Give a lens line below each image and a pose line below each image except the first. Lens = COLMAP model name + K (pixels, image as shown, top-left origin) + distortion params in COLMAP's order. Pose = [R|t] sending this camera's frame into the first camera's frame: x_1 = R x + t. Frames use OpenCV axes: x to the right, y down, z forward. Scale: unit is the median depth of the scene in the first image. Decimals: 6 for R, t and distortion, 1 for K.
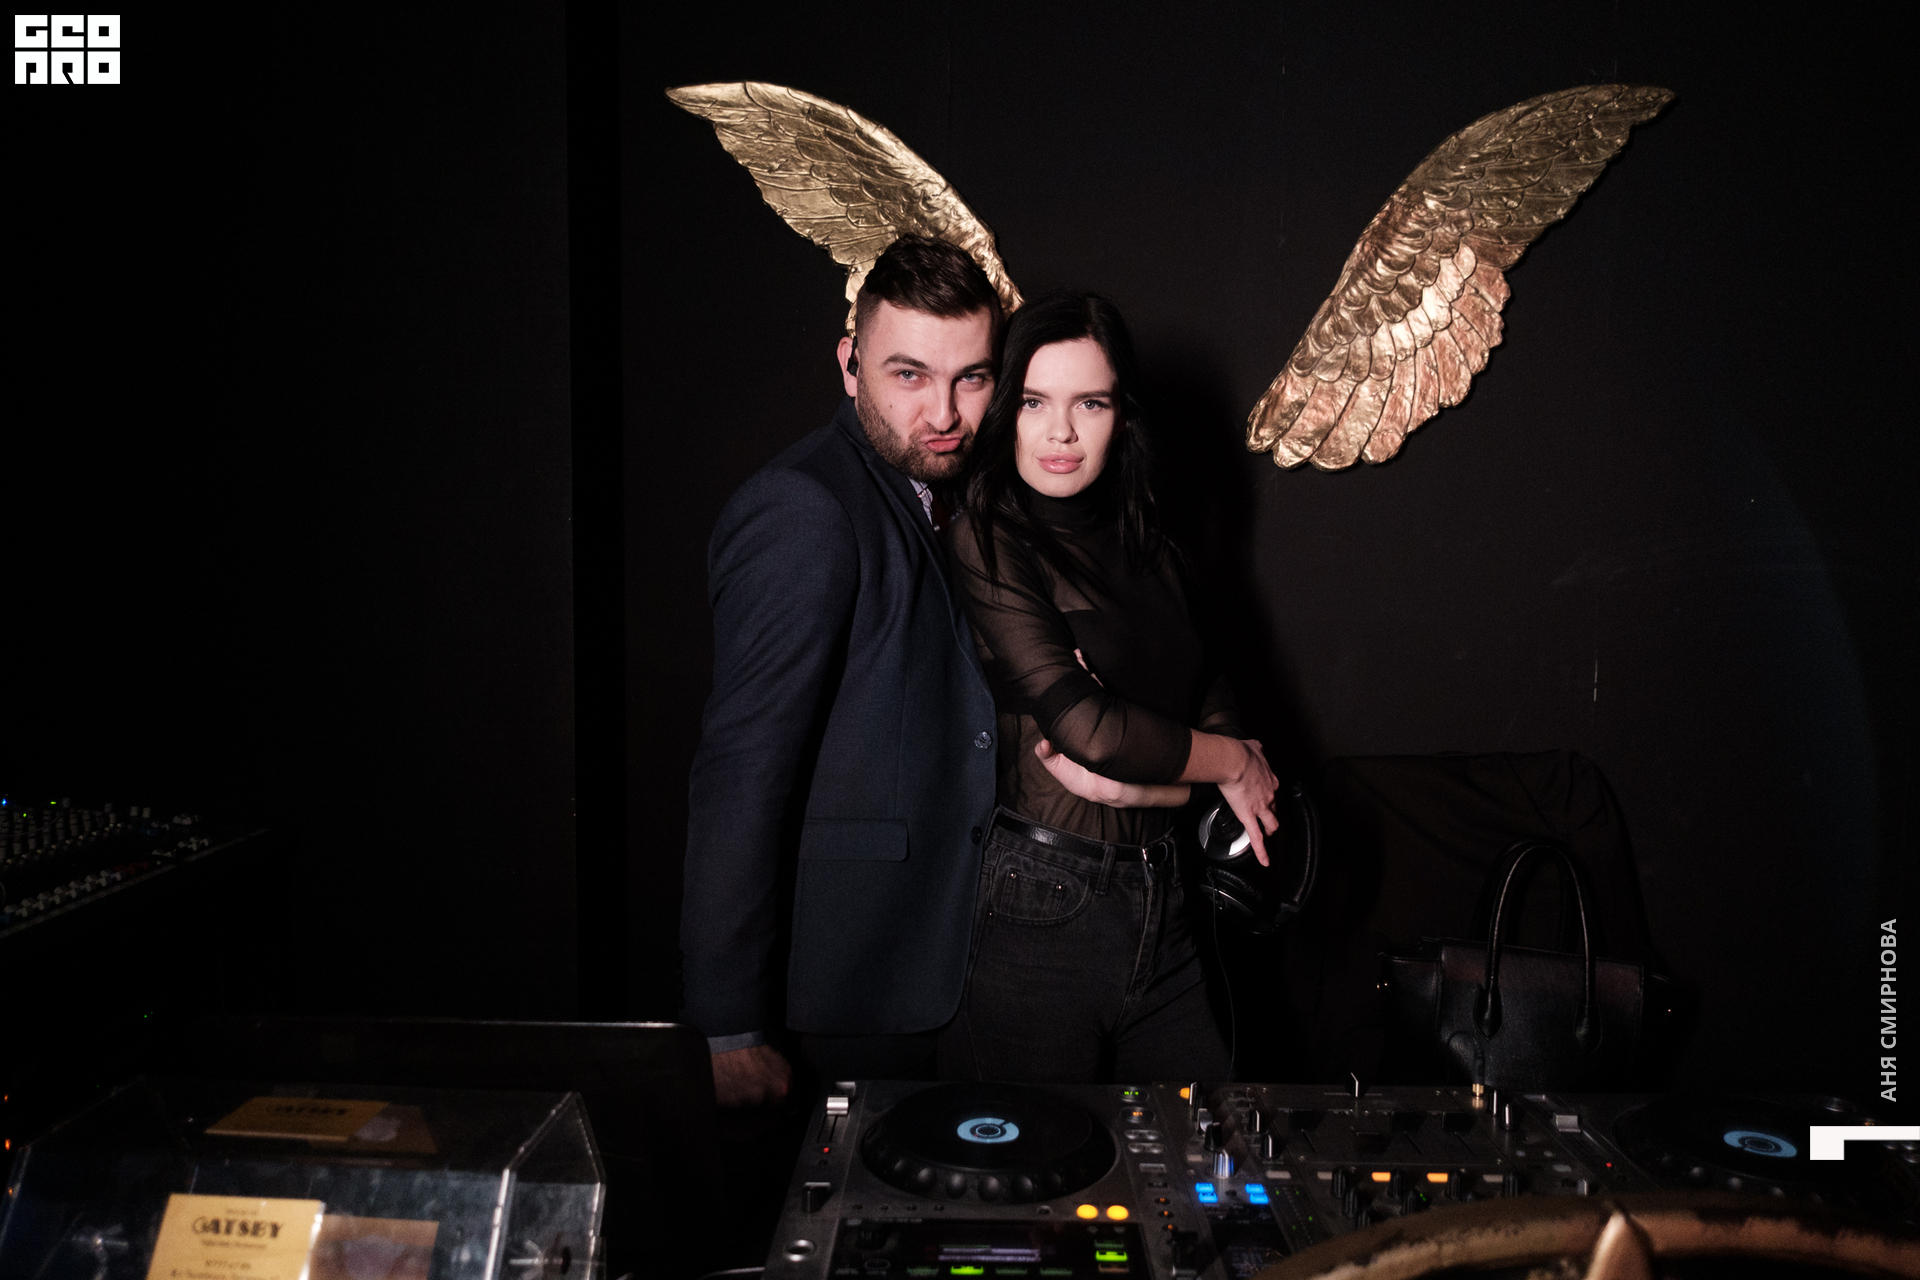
lens RADIAL K [[1235.2, 0, 968.0], [0, 1235.2, 642.0], [0, 0, 1]] dist [0.019067, -0.014569]
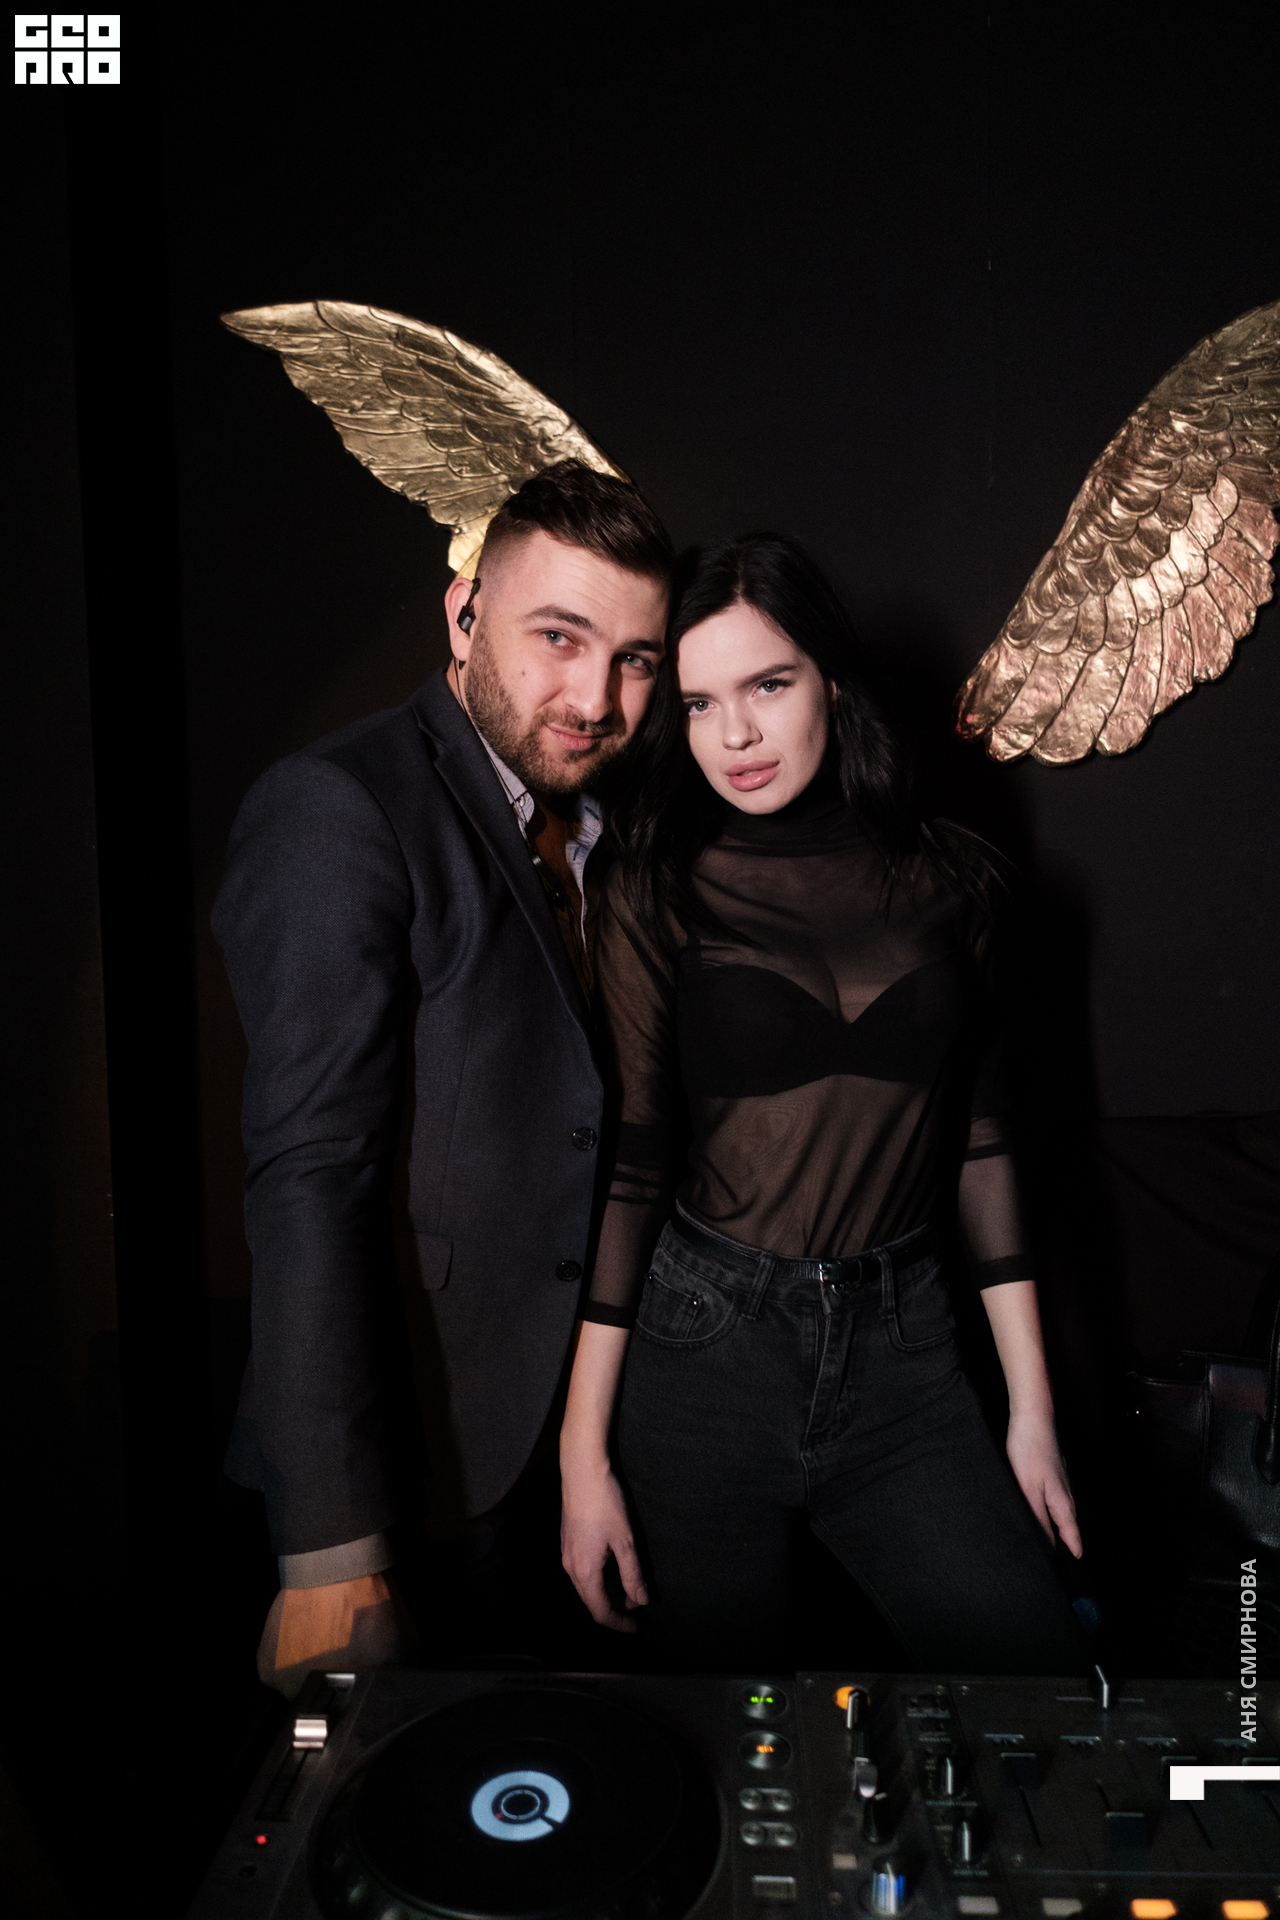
lens RADIAL K [[1235.2, 0, 650.6], [0, 1235.2, 960.8], [0, 0, 1]] dist [0.019067, -0.014569]
pose [[0.999074, -0.017716, -0.039201, 0.059776], [0.017943, 0.999824, 0.005452, -0.020905], [0.039098, -0.006150, 0.999216, 0.189494]]
